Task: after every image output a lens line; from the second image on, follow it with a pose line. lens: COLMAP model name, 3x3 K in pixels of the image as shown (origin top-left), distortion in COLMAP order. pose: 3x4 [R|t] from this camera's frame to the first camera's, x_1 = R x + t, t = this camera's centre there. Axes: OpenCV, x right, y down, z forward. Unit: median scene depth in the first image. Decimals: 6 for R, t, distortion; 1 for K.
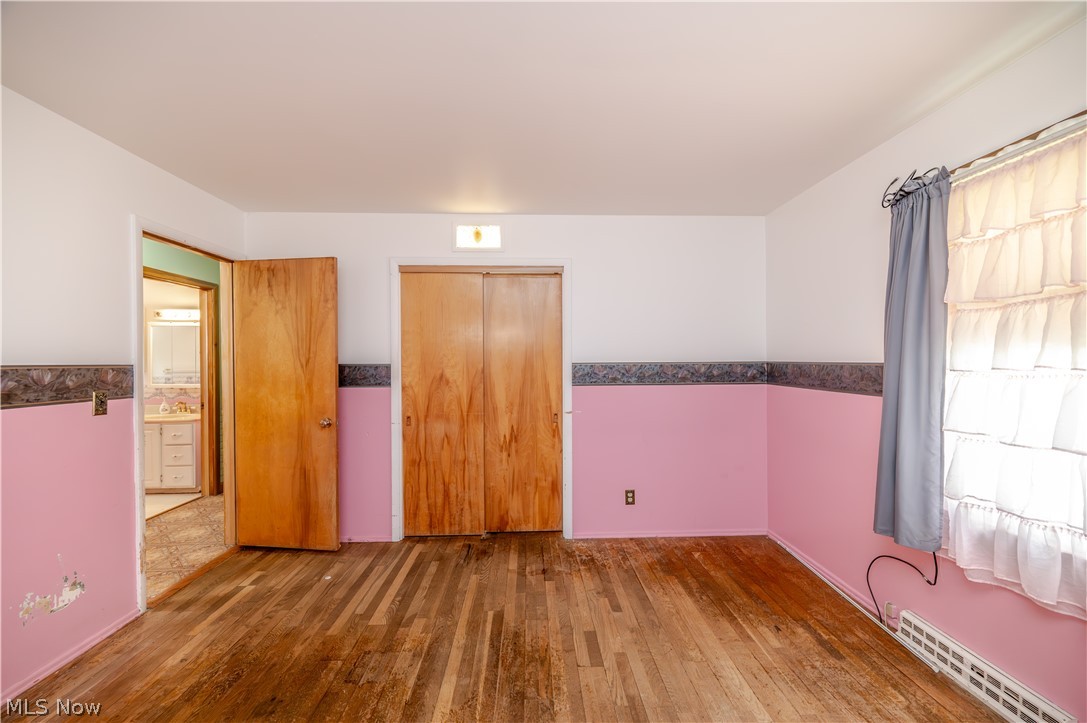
lens RADIAL K [[431.1, 0, 542.4], [0, 431.1, 365.4], [0, 0, 1]] dist [-0.000885, 0.000560]
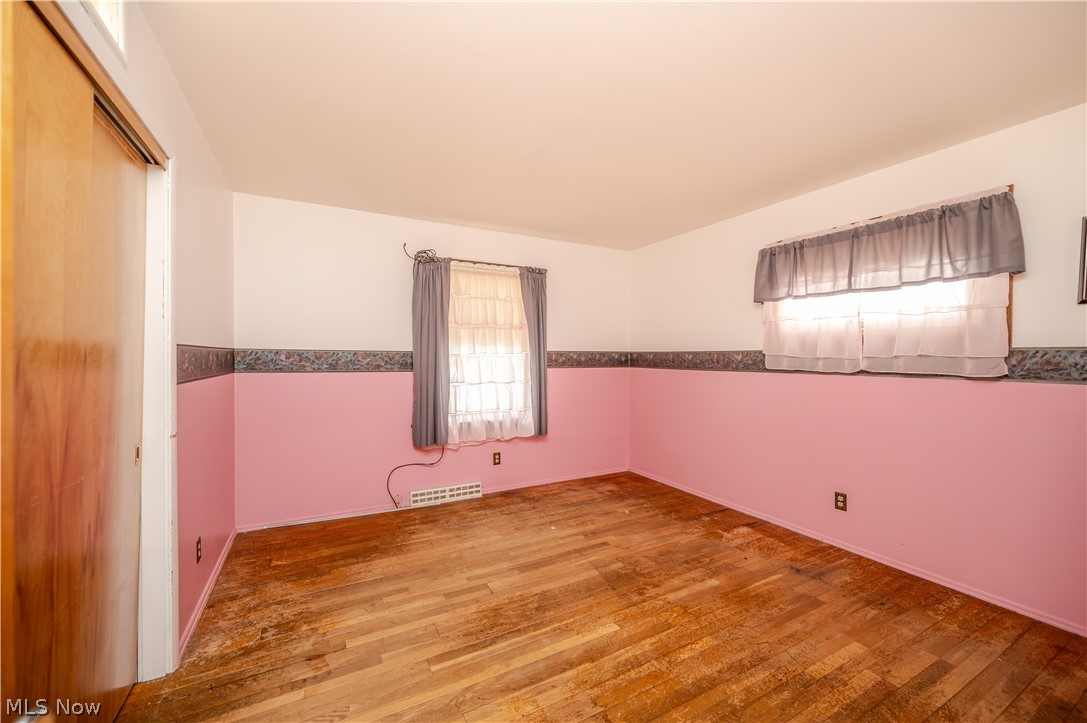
lens RADIAL K [[431.1, 0, 543.5], [0, 431.1, 357.8], [0, 0, 1]] dist [-0.000885, 0.000560]
pose [[-0.444517, 0.001824, 0.895769, -0.900655], [0.006632, 0.999977, 0.001255, 0.014461], [-0.895746, 0.006498, -0.444519, 1.161248]]
